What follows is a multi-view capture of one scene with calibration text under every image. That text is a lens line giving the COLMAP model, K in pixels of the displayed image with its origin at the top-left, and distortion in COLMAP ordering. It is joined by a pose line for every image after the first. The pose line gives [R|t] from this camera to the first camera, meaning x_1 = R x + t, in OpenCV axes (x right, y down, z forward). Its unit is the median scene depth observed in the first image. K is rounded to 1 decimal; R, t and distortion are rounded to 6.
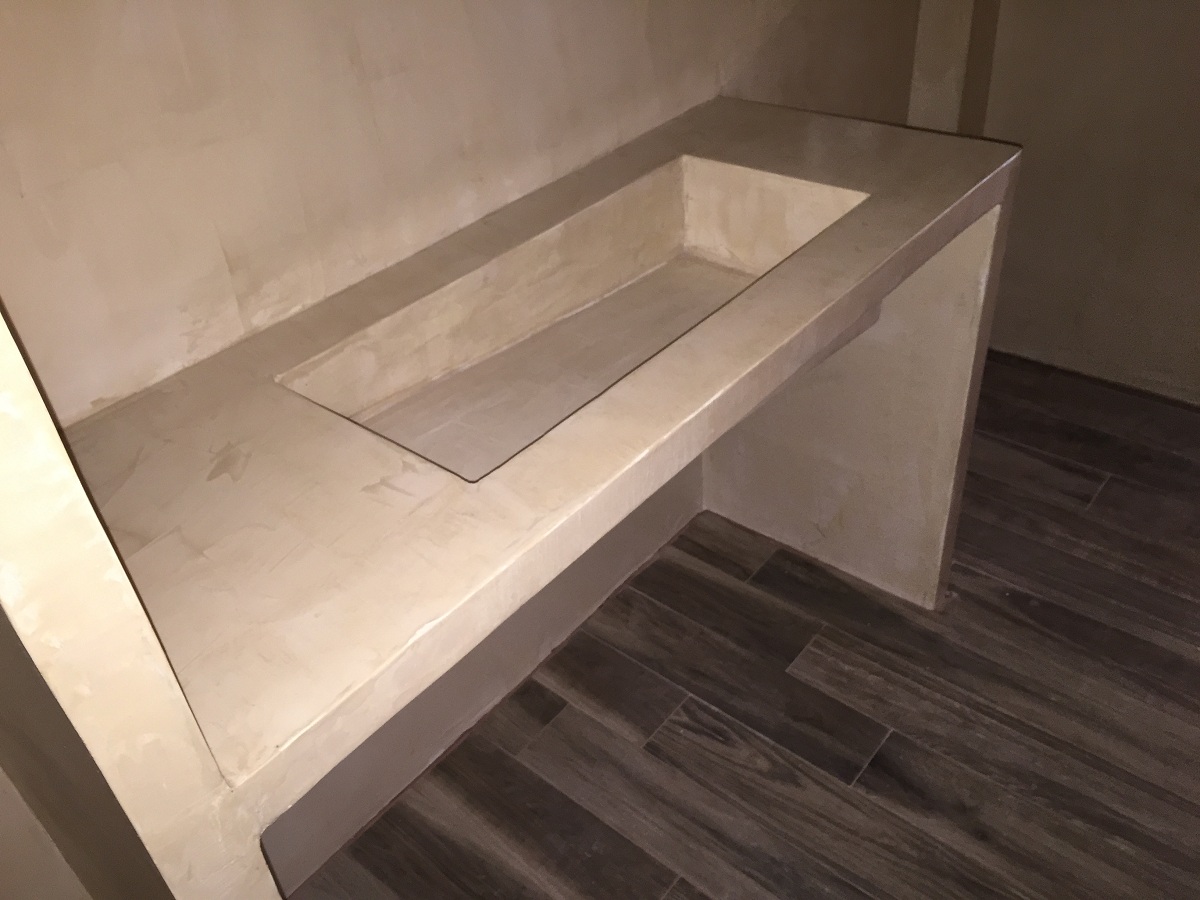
lens RADIAL K [[1027.9, 0, 620.7], [0, 1027.9, 450.7], [0, 0, 1]] dist [0.082197, -0.137392]
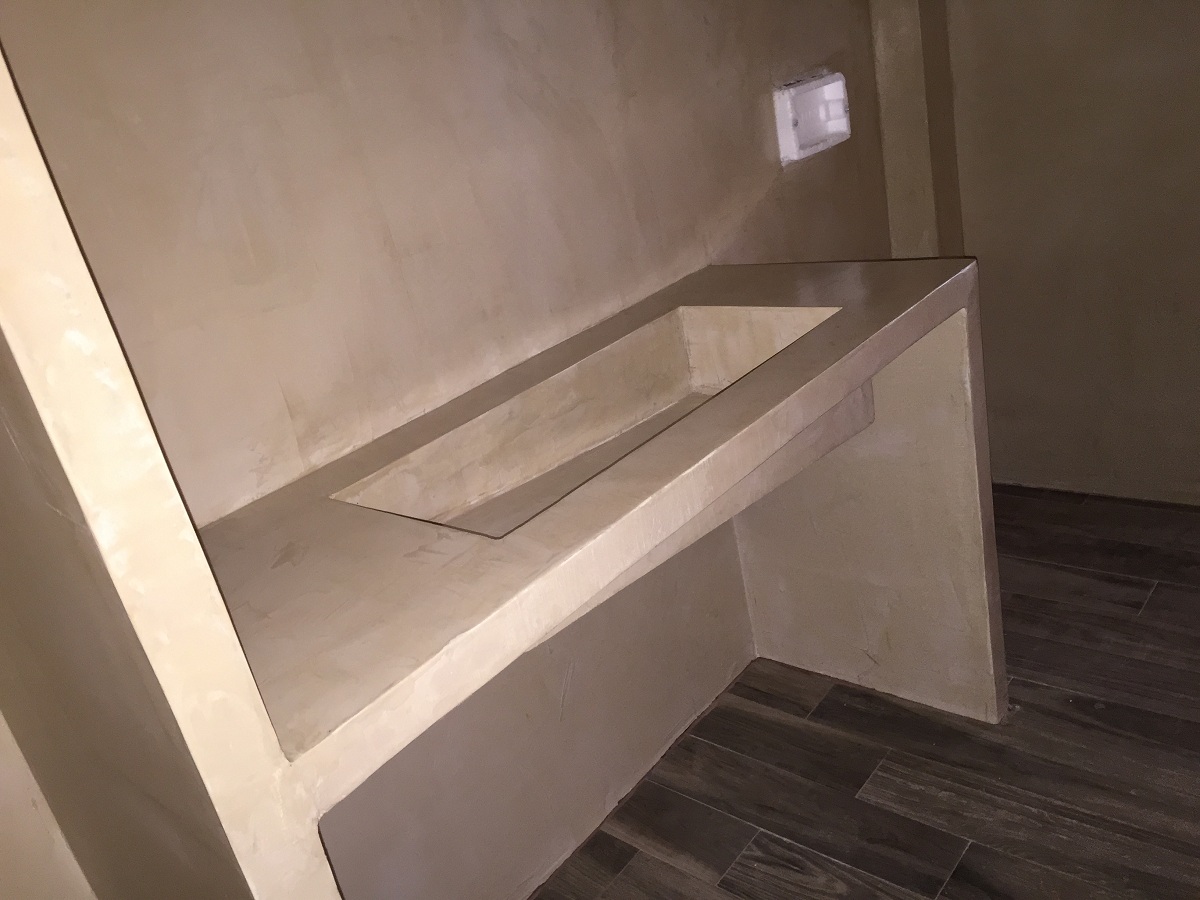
lens RADIAL K [[1027.9, 0, 620.7], [0, 1027.9, 450.7], [0, 0, 1]] dist [0.082197, -0.137392]
pose [[0.991159, -0.121012, -0.054405, 0.034376], [0.103807, 0.962654, -0.250041, 0.128255], [0.082631, 0.242183, 0.966705, -0.058864]]
